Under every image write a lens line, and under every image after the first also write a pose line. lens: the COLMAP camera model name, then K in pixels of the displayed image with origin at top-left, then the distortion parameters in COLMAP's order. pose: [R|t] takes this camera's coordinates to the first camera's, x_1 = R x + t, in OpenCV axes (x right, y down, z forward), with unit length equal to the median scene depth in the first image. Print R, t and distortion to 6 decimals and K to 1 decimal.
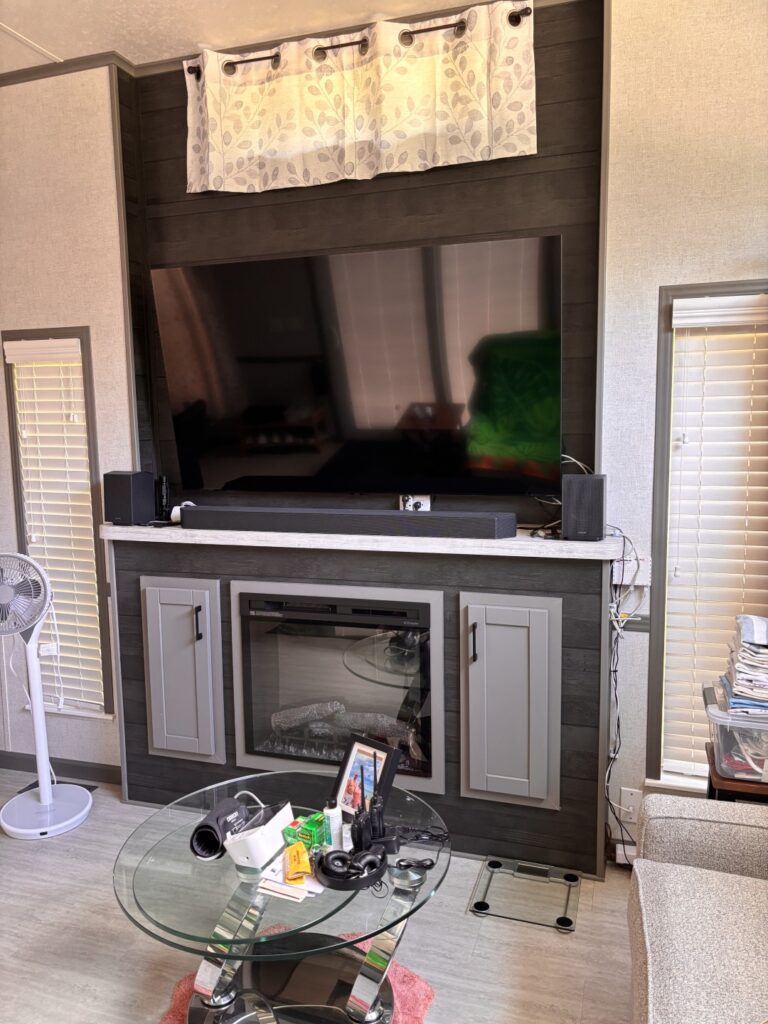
lens RADIAL K [[770.6, 0, 379.1], [0, 770.6, 509.7], [0, 0, 1]] dist [0.054437, -0.073290]
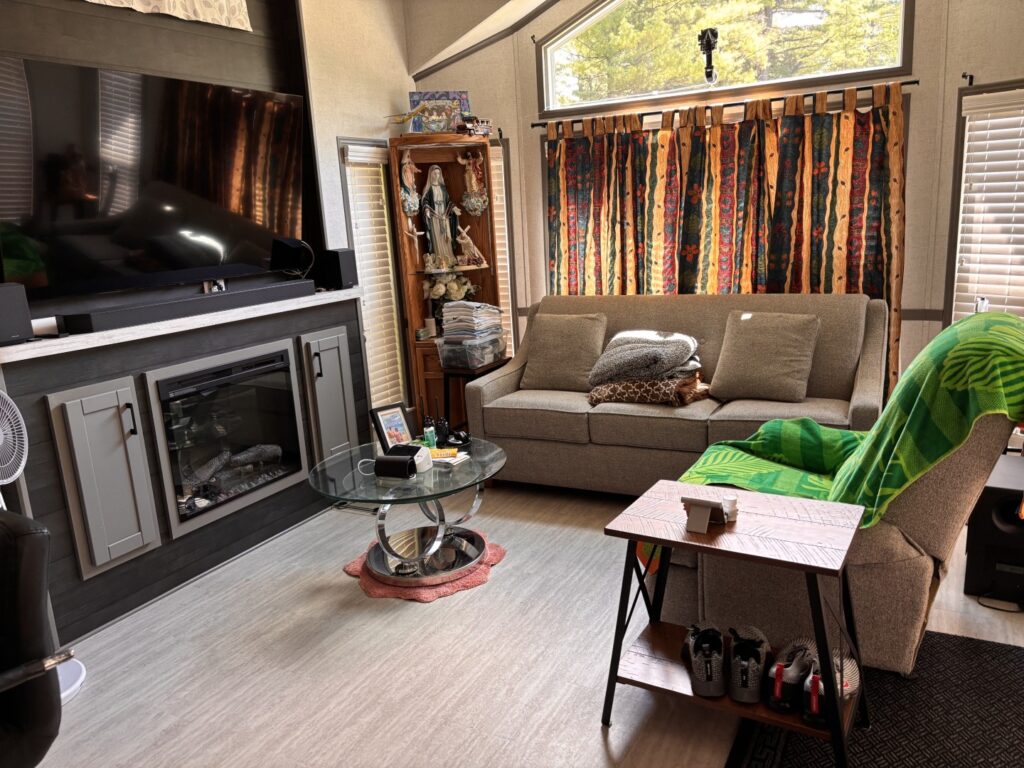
lens RADIAL K [[770.6, 0, 513.0], [0, 770.6, 386.4], [0, 0, 1]] dist [0.054437, -0.073290]
pose [[0.188889, -0.213155, 0.958585, -1.180749], [0.174919, 0.967850, 0.180748, 0.006168], [-0.966294, 0.133534, 0.220101, 0.282761]]
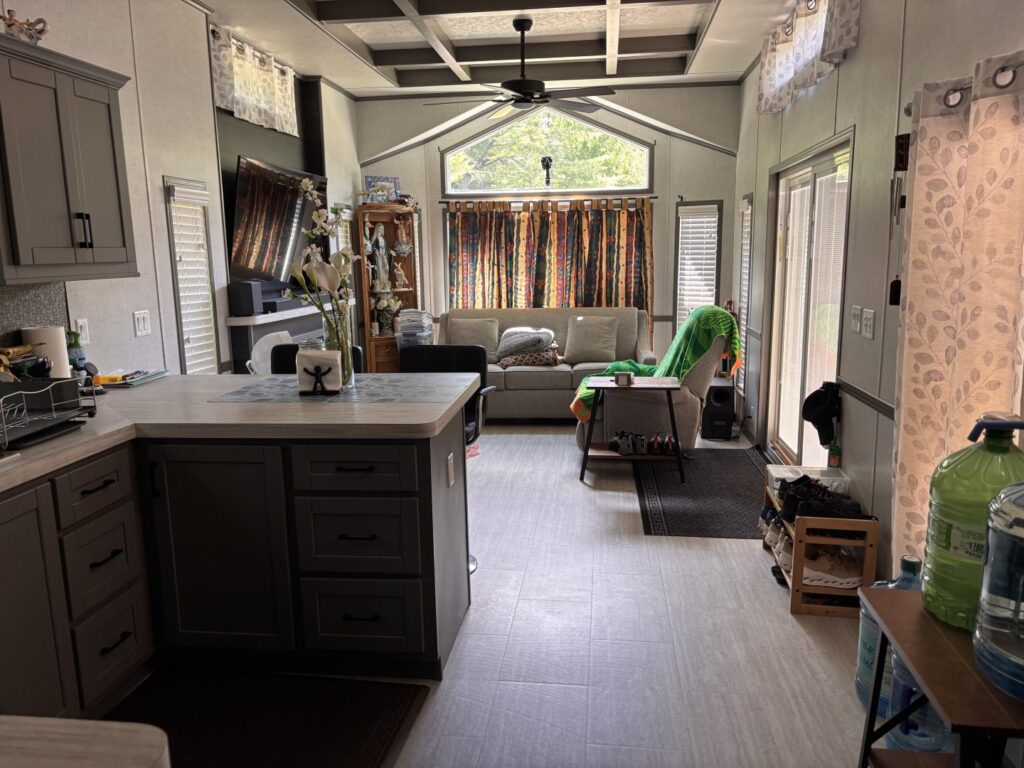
lens RADIAL K [[770.6, 0, 513.0], [0, 770.6, 386.4], [0, 0, 1]] dist [0.054437, -0.073290]
pose [[-0.191127, -0.148932, 0.970201, -2.168752], [0.141187, 0.973973, 0.177324, -0.049507], [-0.971358, 0.170871, -0.165125, 0.839375]]
